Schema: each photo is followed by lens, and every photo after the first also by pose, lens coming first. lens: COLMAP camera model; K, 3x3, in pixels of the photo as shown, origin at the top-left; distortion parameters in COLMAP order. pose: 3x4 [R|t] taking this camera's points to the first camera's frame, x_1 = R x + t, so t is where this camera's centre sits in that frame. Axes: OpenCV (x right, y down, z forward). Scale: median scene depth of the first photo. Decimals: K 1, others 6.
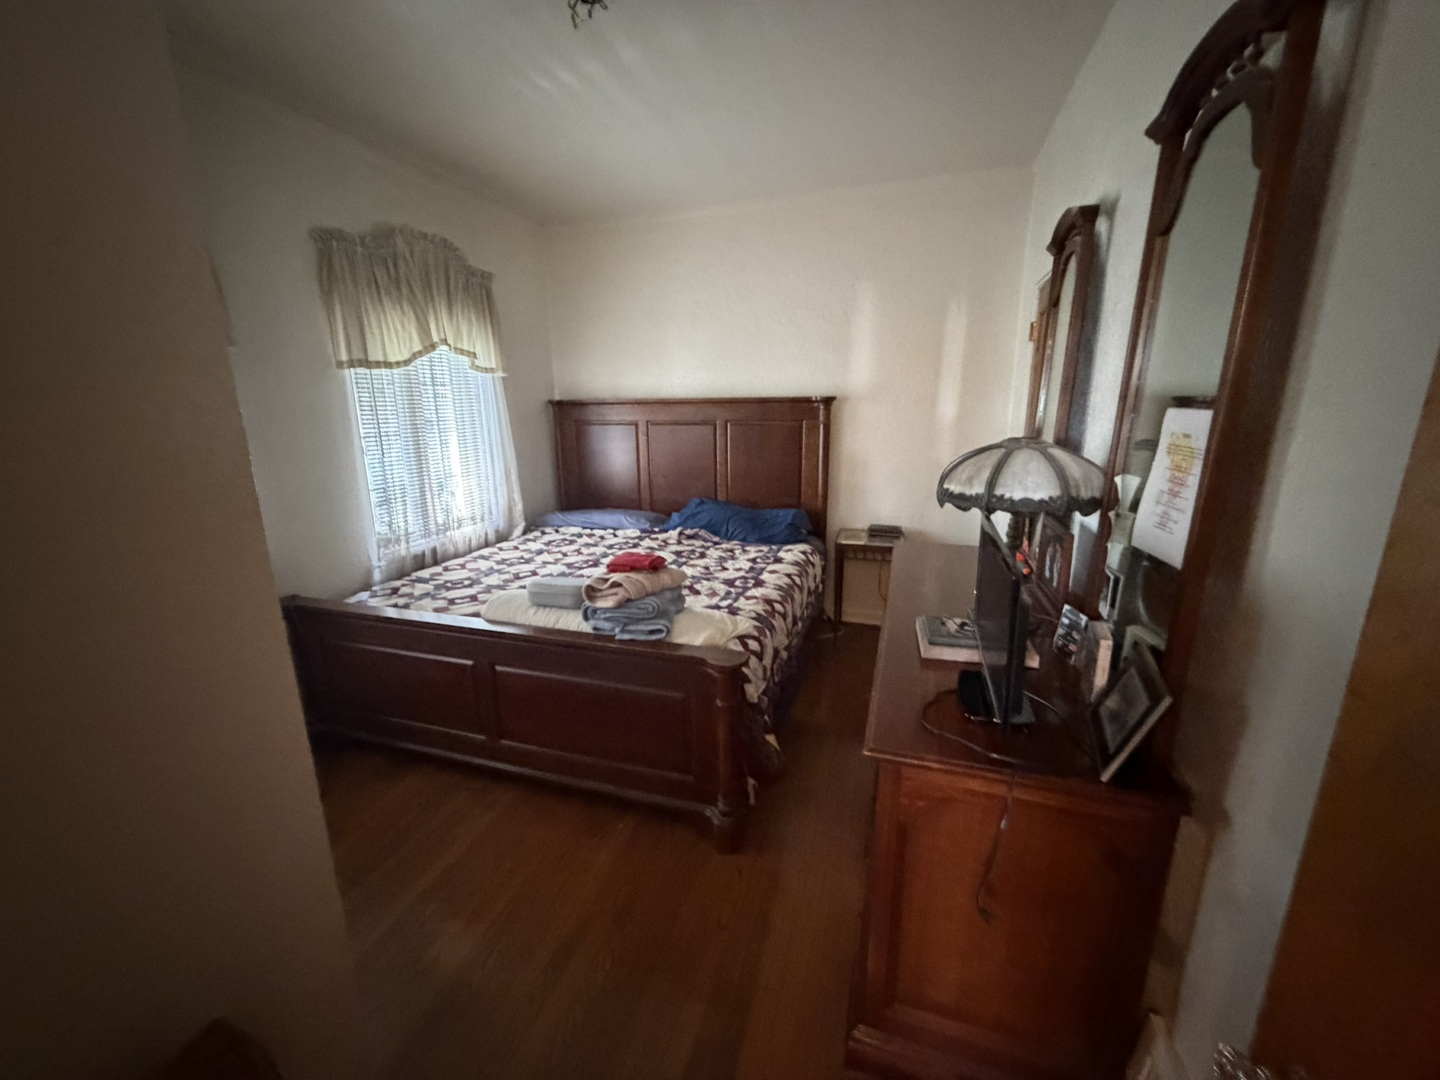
lens RADIAL K [[575.1, 0, 715.2], [0, 575.1, 543.3], [0, 0, 1]] dist [-0.002537, 0.000484]
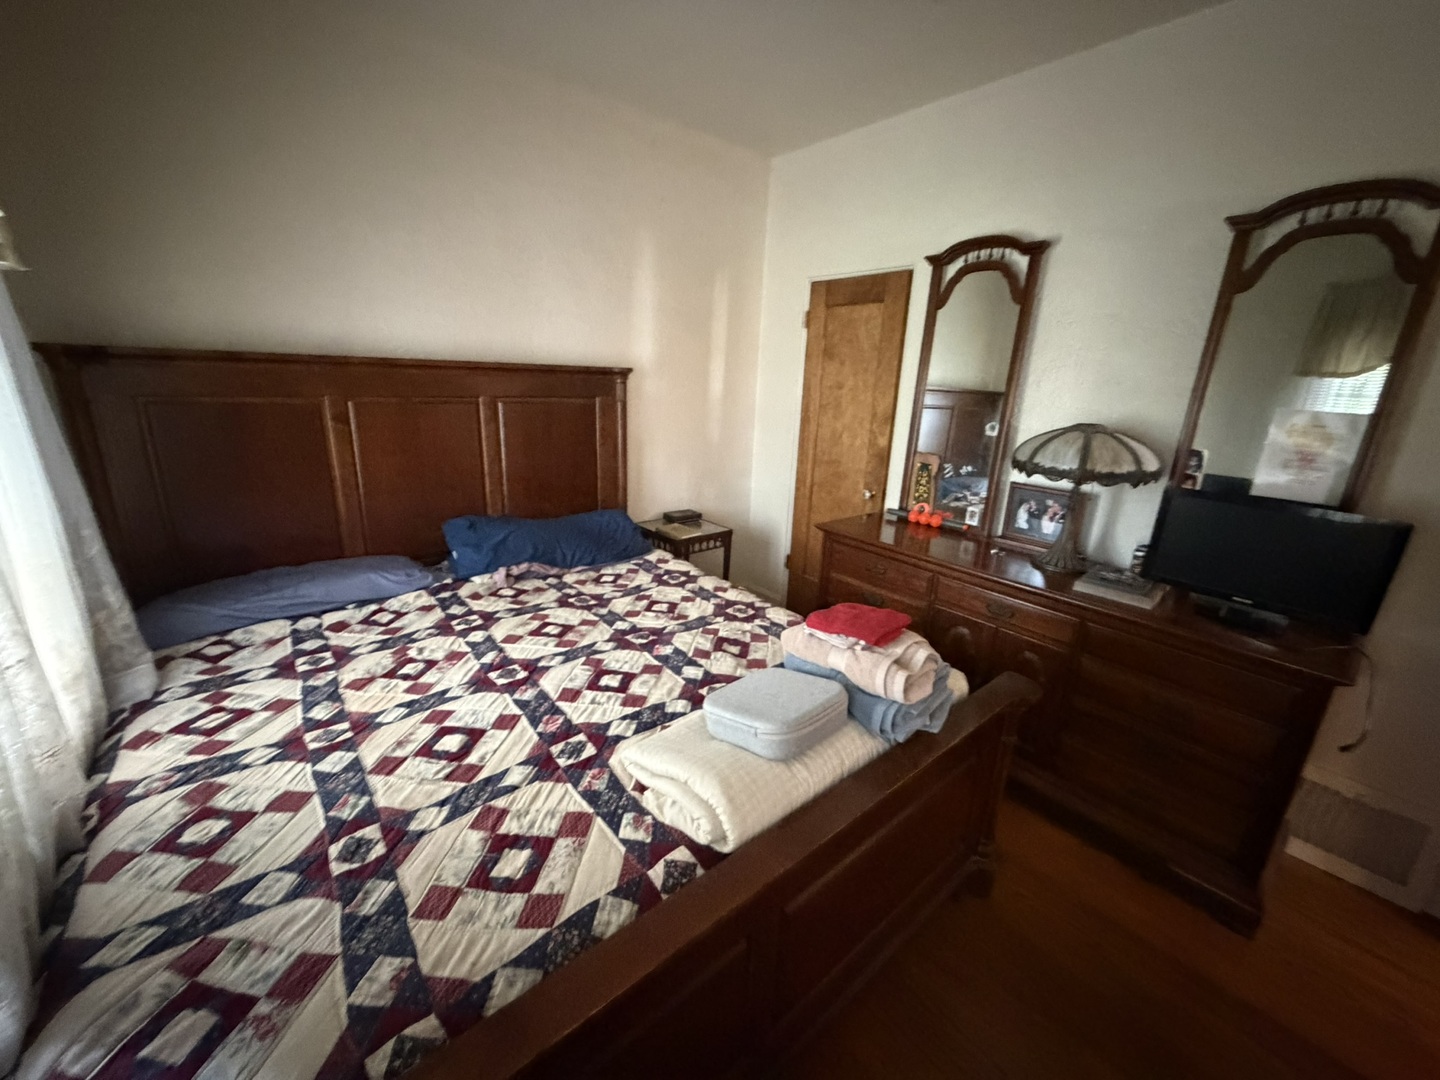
lens RADIAL K [[575.1, 0, 716.9], [0, 575.1, 542.5], [0, 0, 1]] dist [-0.002537, 0.000484]
pose [[0.533494, -0.212534, 0.818666, -0.517960], [0.163399, 0.975579, 0.146789, -0.126033], [-0.829870, 0.055458, 0.555193, 0.514127]]
